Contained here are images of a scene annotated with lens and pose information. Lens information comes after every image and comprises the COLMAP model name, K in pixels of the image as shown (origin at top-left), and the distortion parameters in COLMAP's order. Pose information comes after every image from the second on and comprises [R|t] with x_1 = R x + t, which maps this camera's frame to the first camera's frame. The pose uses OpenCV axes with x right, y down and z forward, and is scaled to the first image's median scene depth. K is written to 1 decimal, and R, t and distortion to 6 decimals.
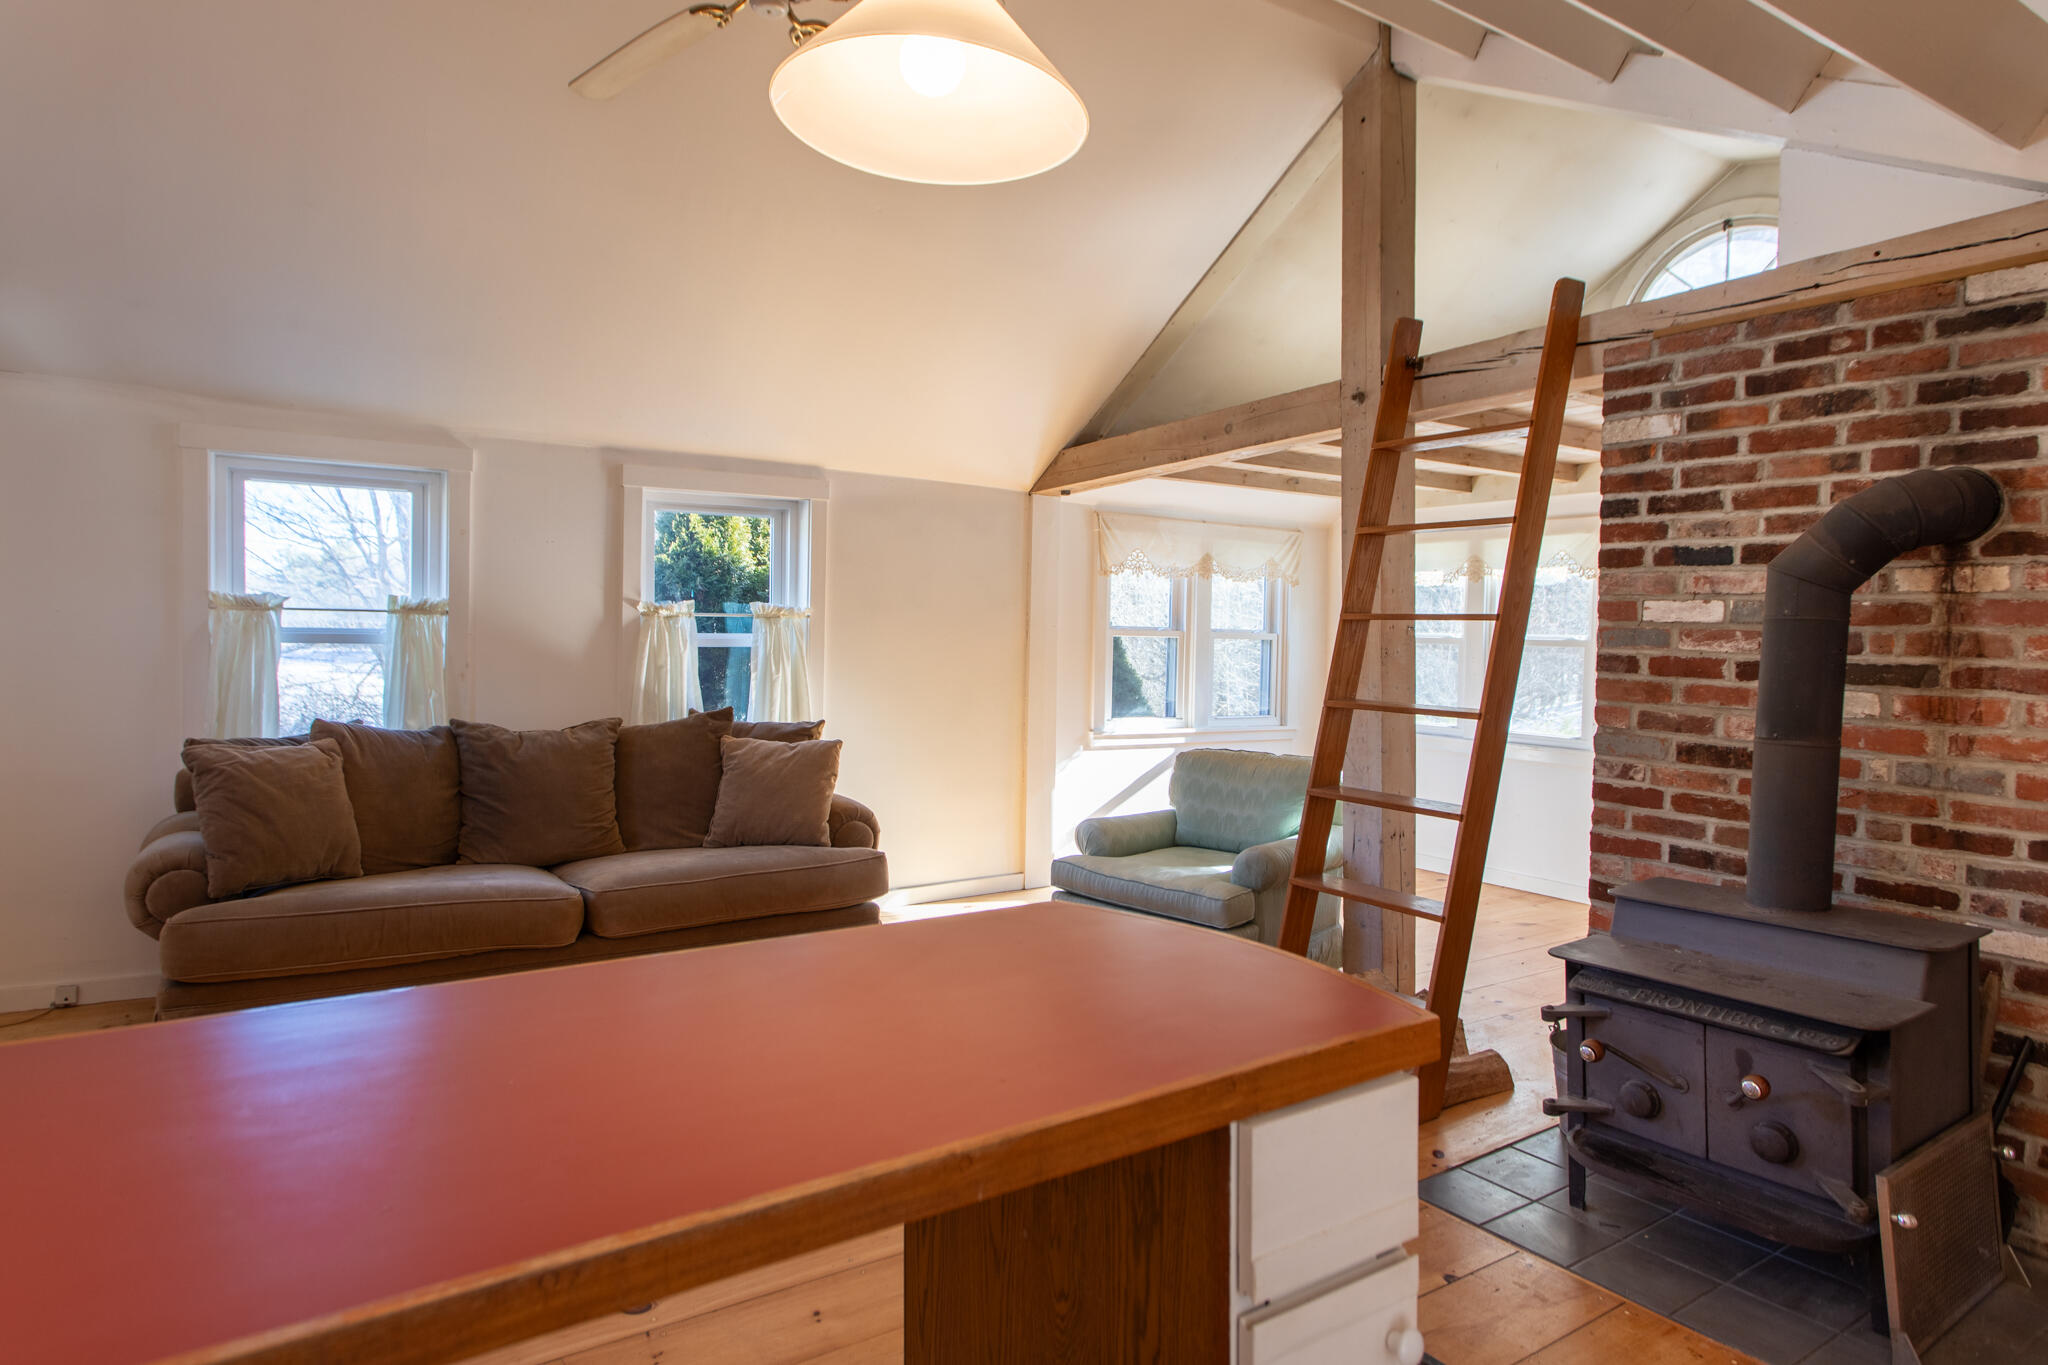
lens RADIAL K [[1128.1, 0, 1030.7], [0, 1128.1, 661.2], [0, 0, 1]] dist [0.000249, 0.001715]
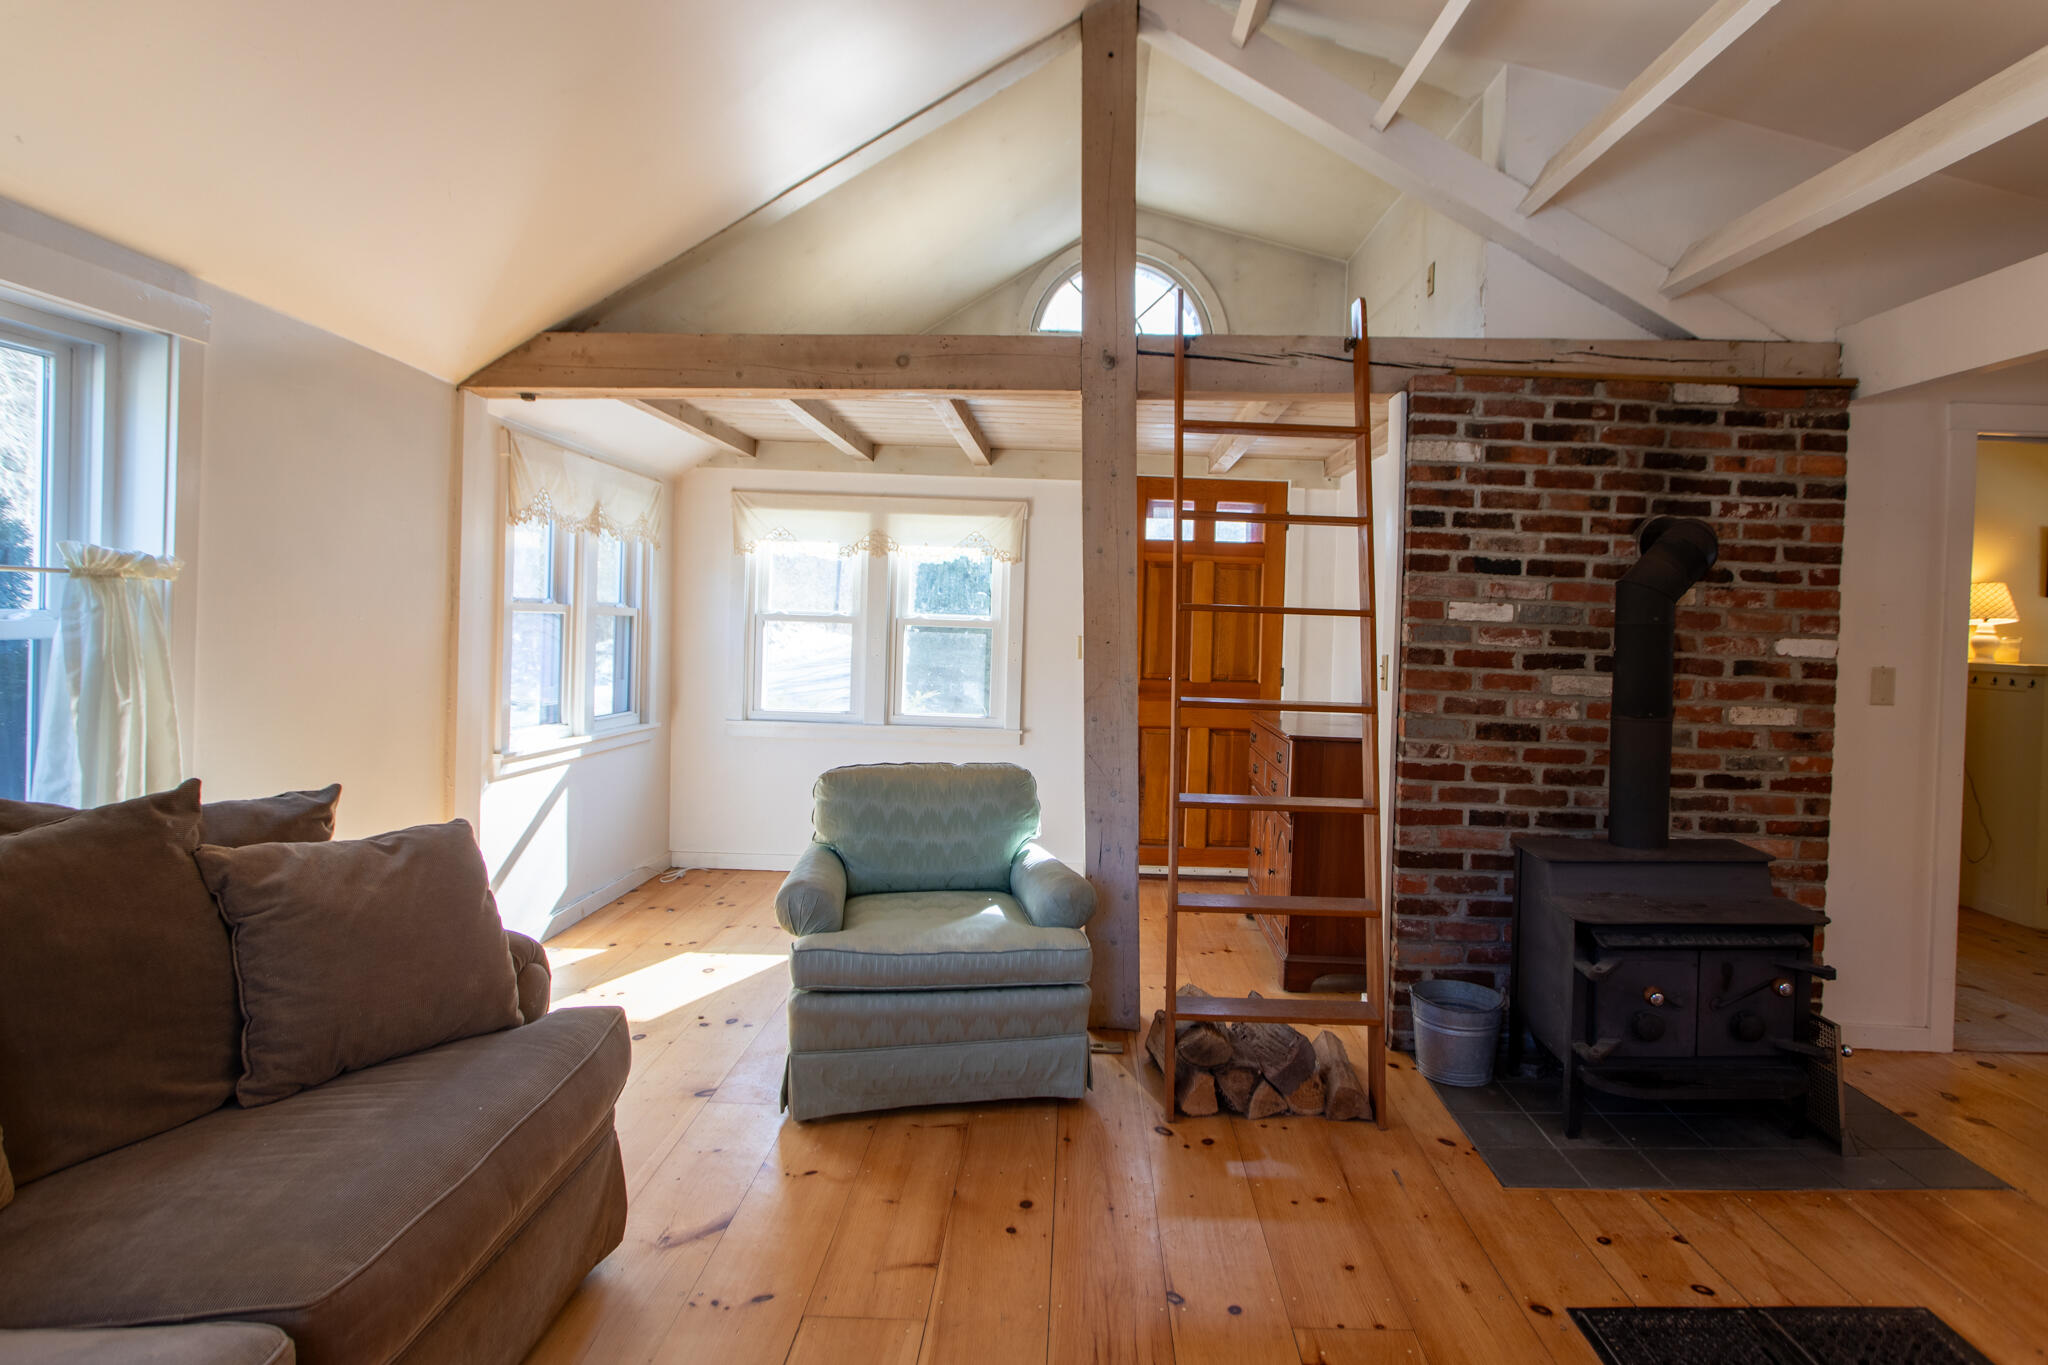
lens RADIAL K [[1179.8, 0, 1029.8], [0, 1179.8, 635.8], [0, 0, 1]] dist [0.000307, 0.000784]
pose [[0.559142, -0.011576, 0.828991, -0.718548], [0.000164, 0.999904, 0.013852, -0.036740], [-0.829072, -0.007609, 0.559090, 0.705493]]
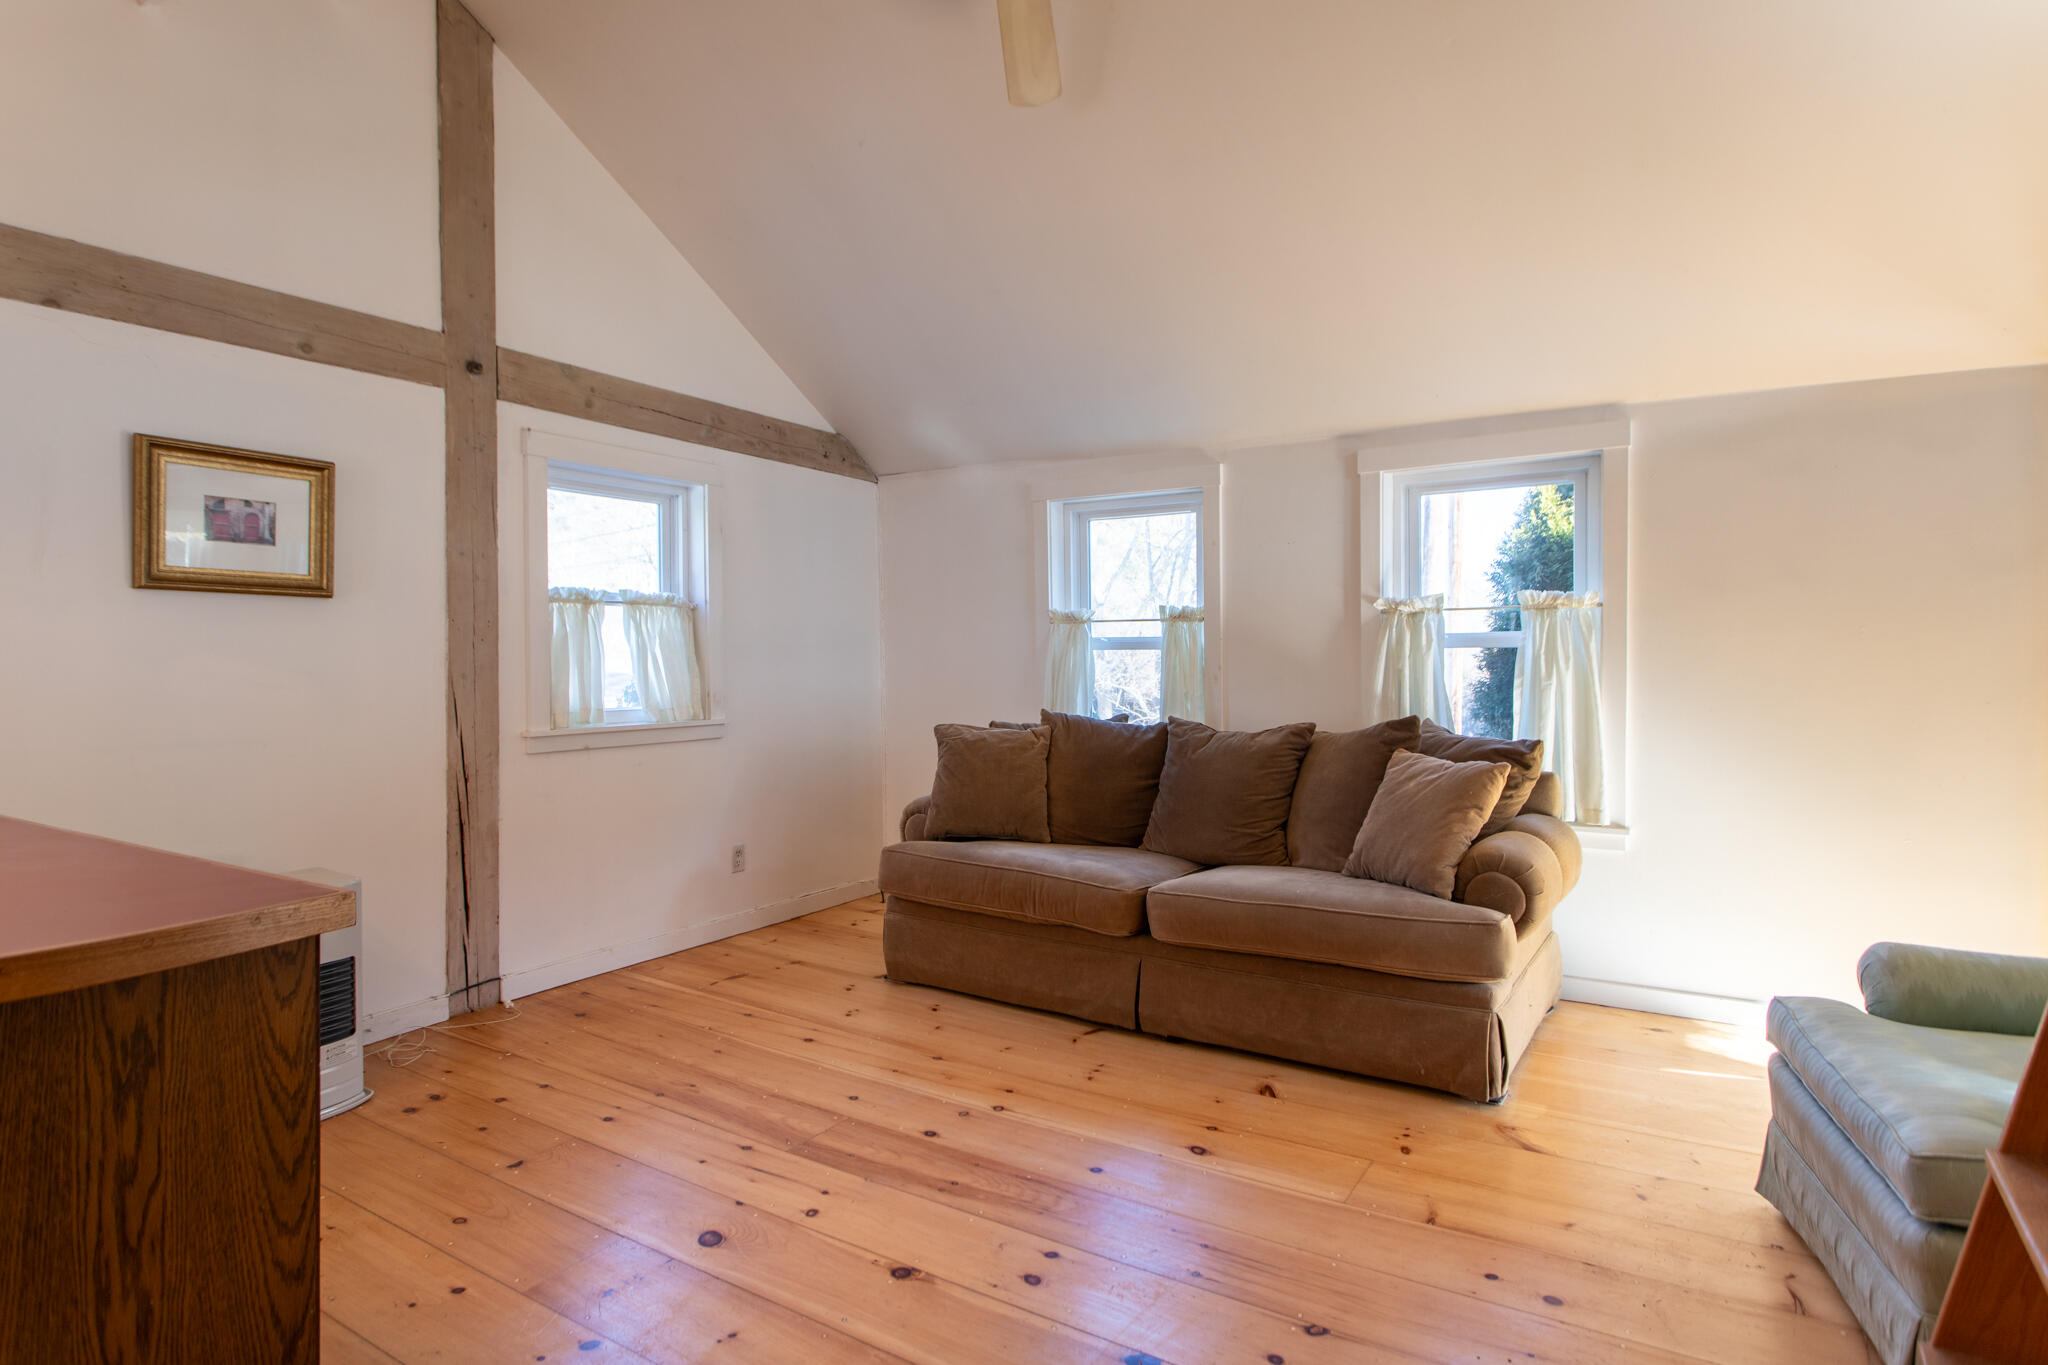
lens RADIAL K [[1128.1, 0, 1030.7], [0, 1128.1, 661.2], [0, 0, 1]] dist [0.000249, 0.001715]
pose [[0.408708, -0.013910, -0.912559, 0.568570], [-0.010373, 0.999748, -0.019885, 0.029127], [0.912606, 0.017594, 0.408461, 0.591176]]
